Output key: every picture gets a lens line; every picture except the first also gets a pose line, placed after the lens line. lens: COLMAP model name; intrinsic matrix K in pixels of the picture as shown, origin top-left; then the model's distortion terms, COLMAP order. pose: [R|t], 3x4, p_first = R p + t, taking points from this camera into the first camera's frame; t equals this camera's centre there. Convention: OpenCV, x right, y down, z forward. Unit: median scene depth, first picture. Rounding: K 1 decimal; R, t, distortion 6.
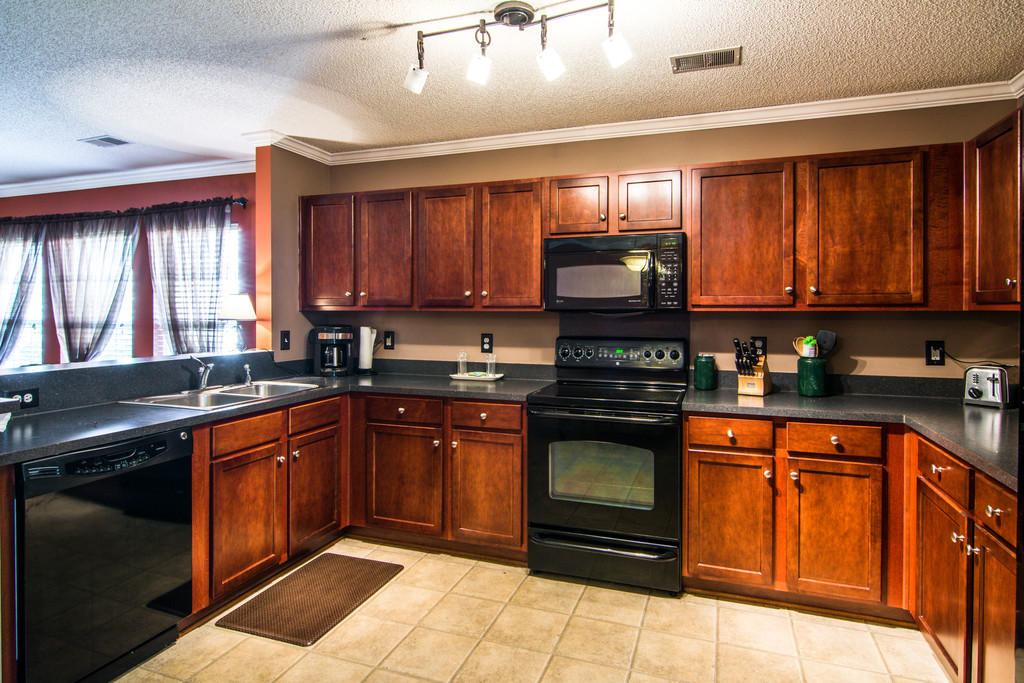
lens RADIAL K [[575.6, 0, 499.7], [0, 575.6, 312.4], [0, 0, 1]] dist [0.000674, 0.000713]
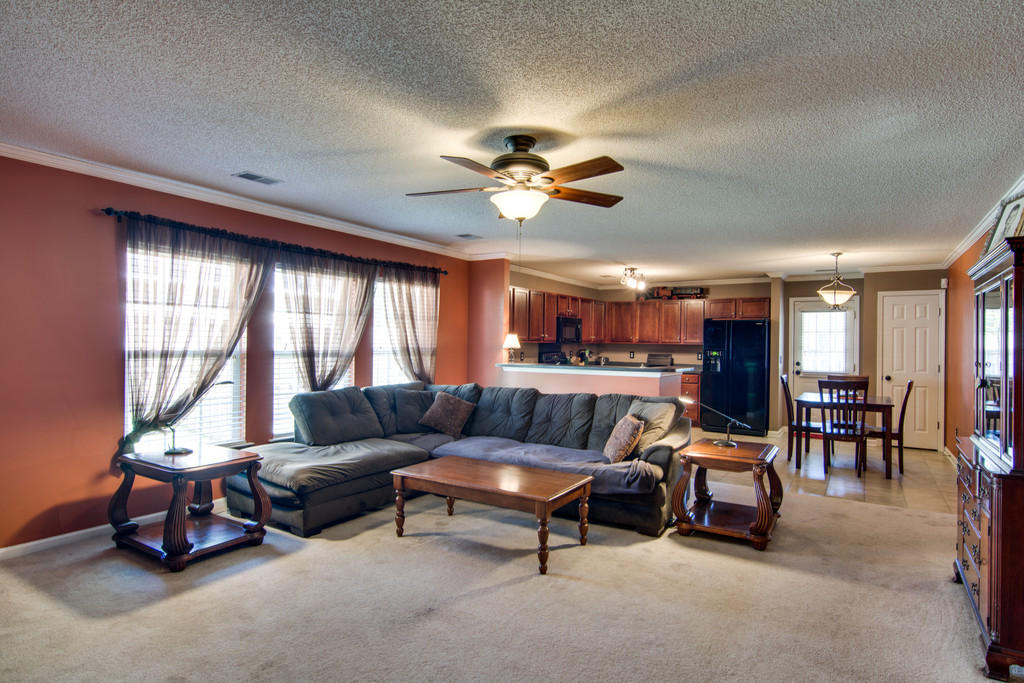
lens RADIAL K [[562.9, 0, 511.5], [0, 562.9, 341.7], [0, 0, 1]] dist [-0.000546, -0.008481]
pose [[0.212759, 0.001982, 0.977103, -2.447653], [-0.007784, 0.999970, -0.000334, -0.005609], [-0.977074, -0.007534, 0.212768, 0.618071]]
